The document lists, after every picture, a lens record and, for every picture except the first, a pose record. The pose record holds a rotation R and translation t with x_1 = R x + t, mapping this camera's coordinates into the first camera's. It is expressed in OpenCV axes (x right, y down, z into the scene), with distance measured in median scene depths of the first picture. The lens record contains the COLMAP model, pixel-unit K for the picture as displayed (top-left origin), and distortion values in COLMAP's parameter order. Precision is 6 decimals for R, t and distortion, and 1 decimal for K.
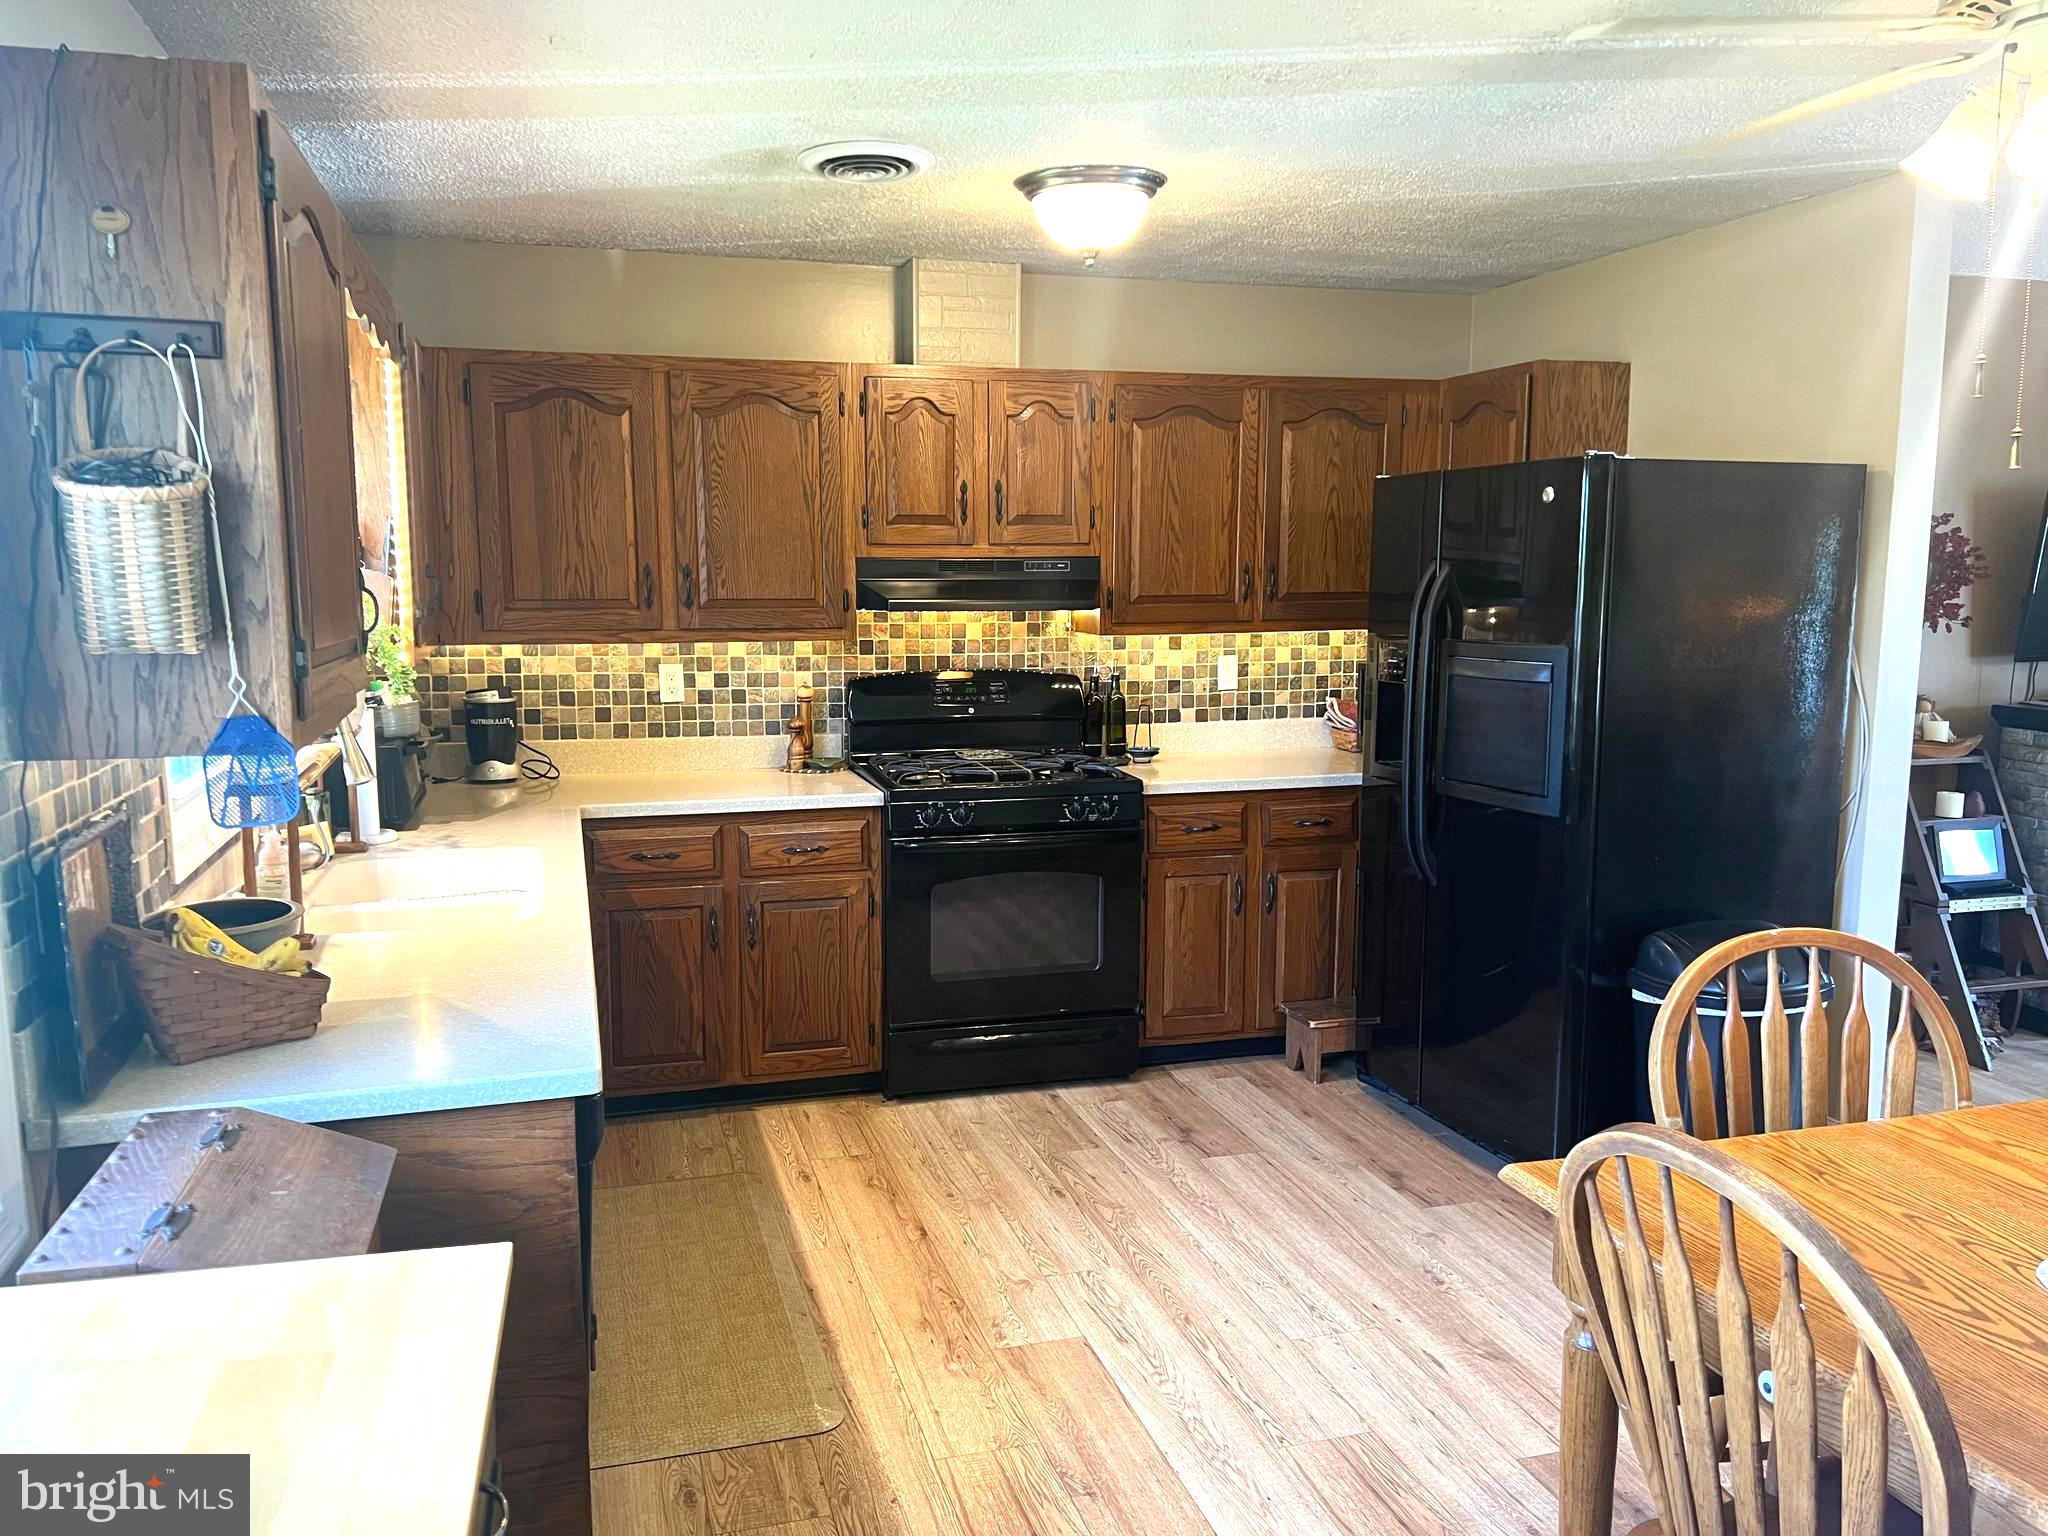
lens RADIAL K [[1526.6, 0, 1024.6], [0, 1526.6, 810.6], [0, 0, 1]] dist [0.093131, -0.100193]
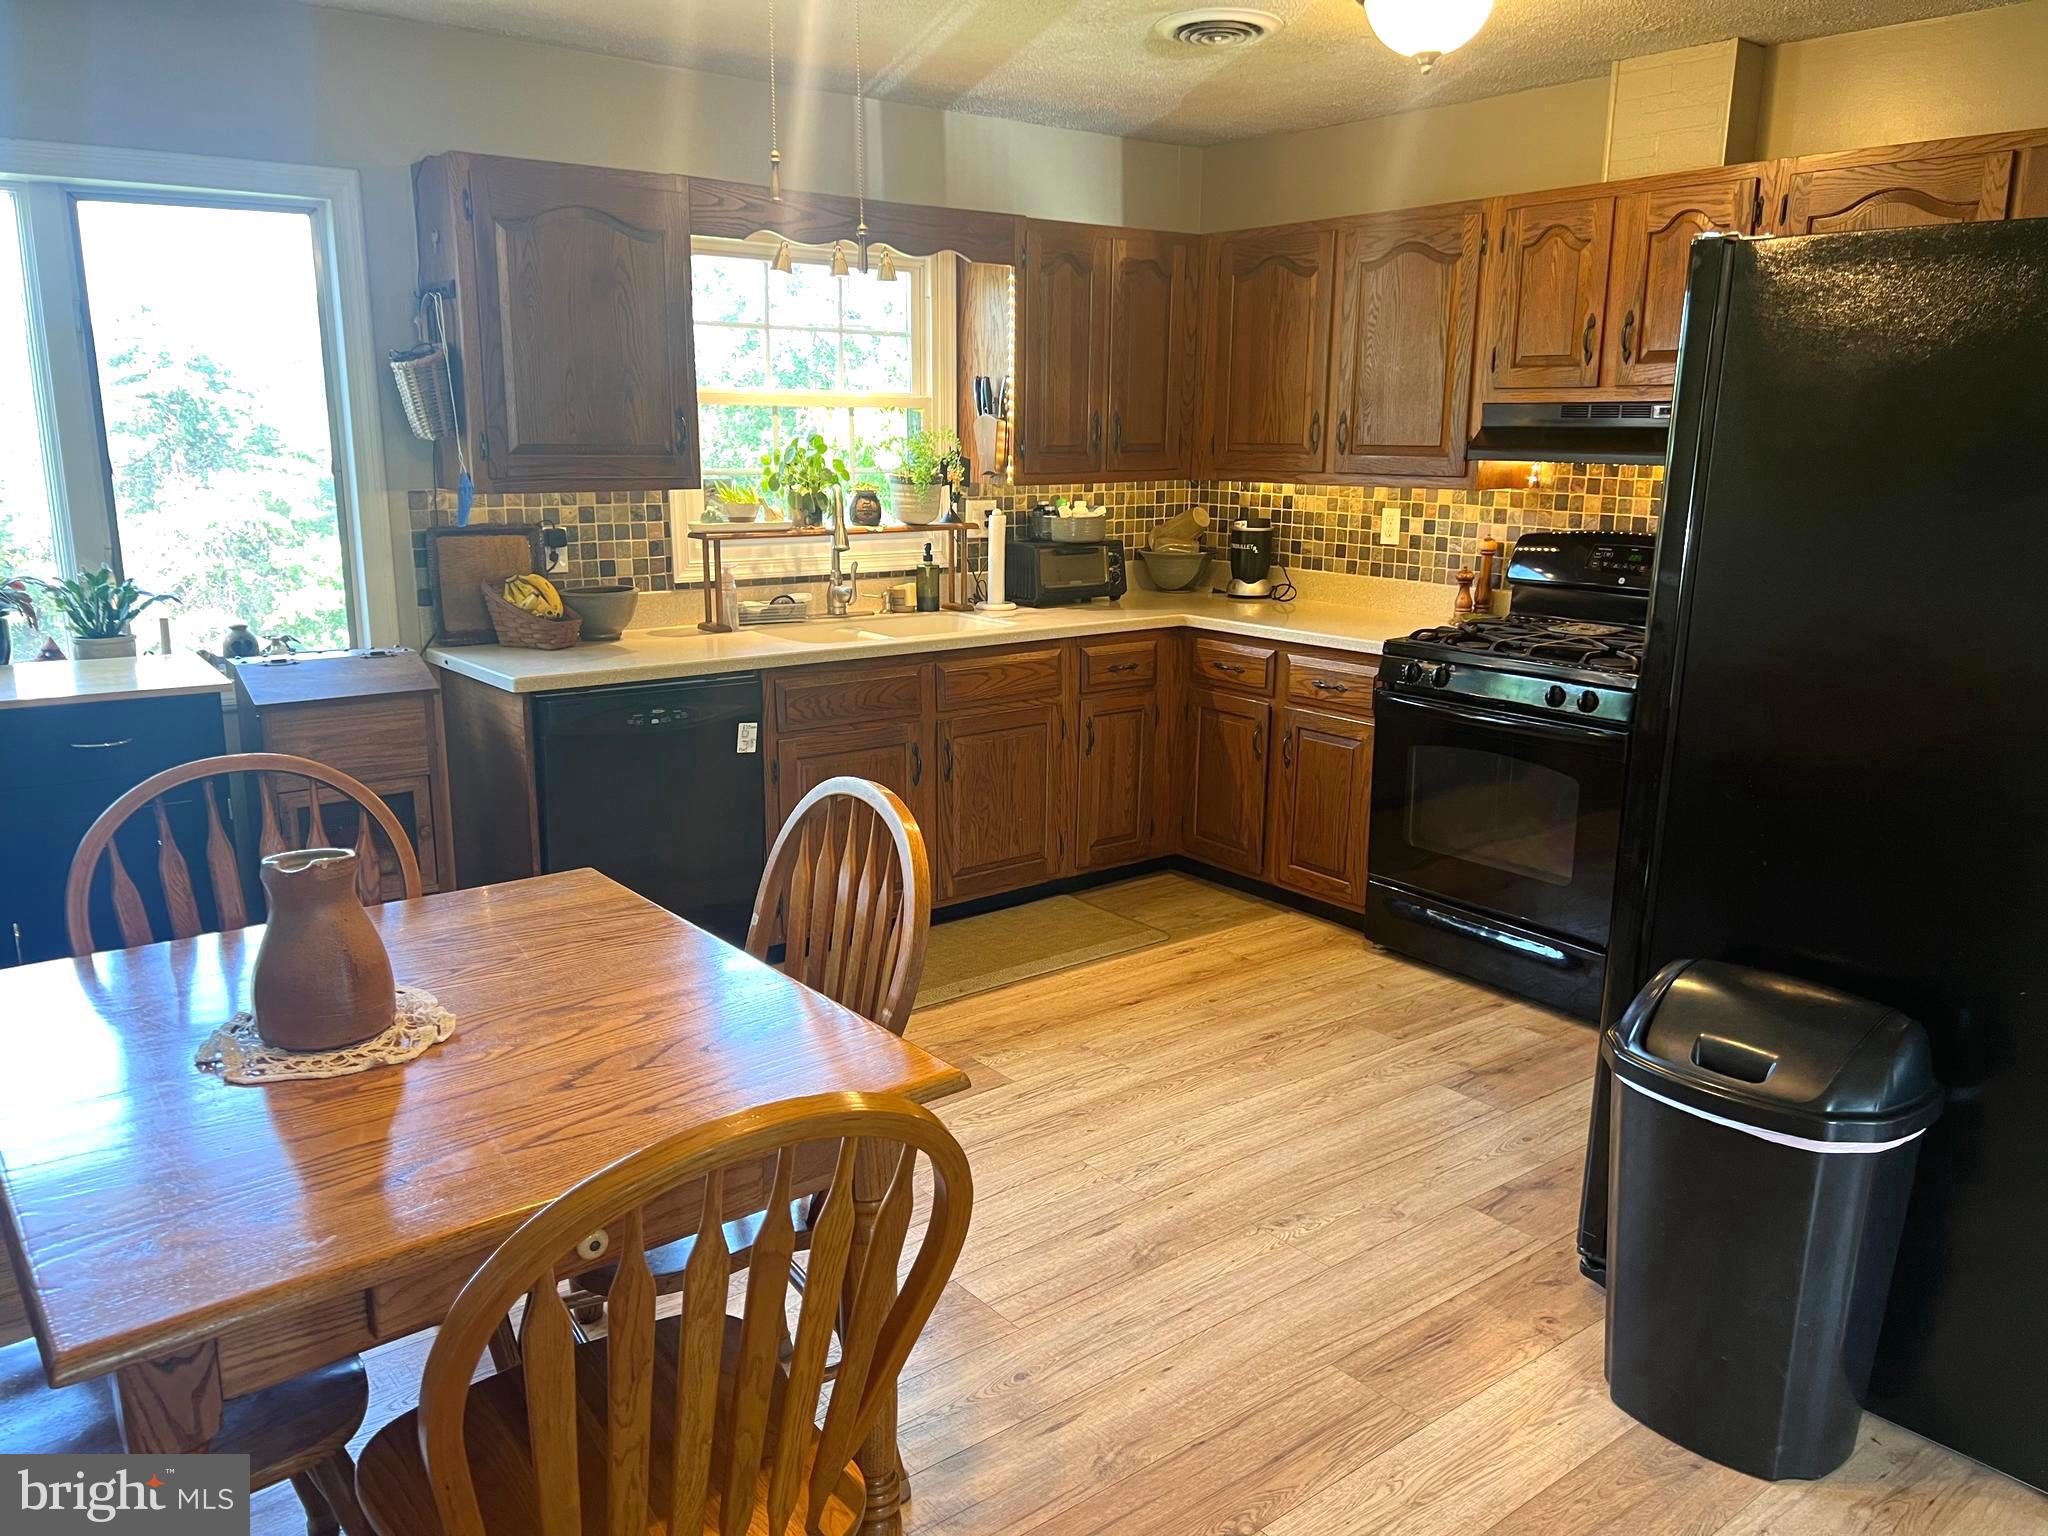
lens RADIAL K [[1548.9, 0, 1025.2], [0, 1548.9, 803.8], [0, 0, 1]] dist [0.201578, -0.465129]
pose [[0.365021, 0.226073, -0.903134, 0.750934], [-0.157167, 0.971110, 0.179566, -0.054732], [0.917637, 0.076398, 0.390007, 0.373318]]
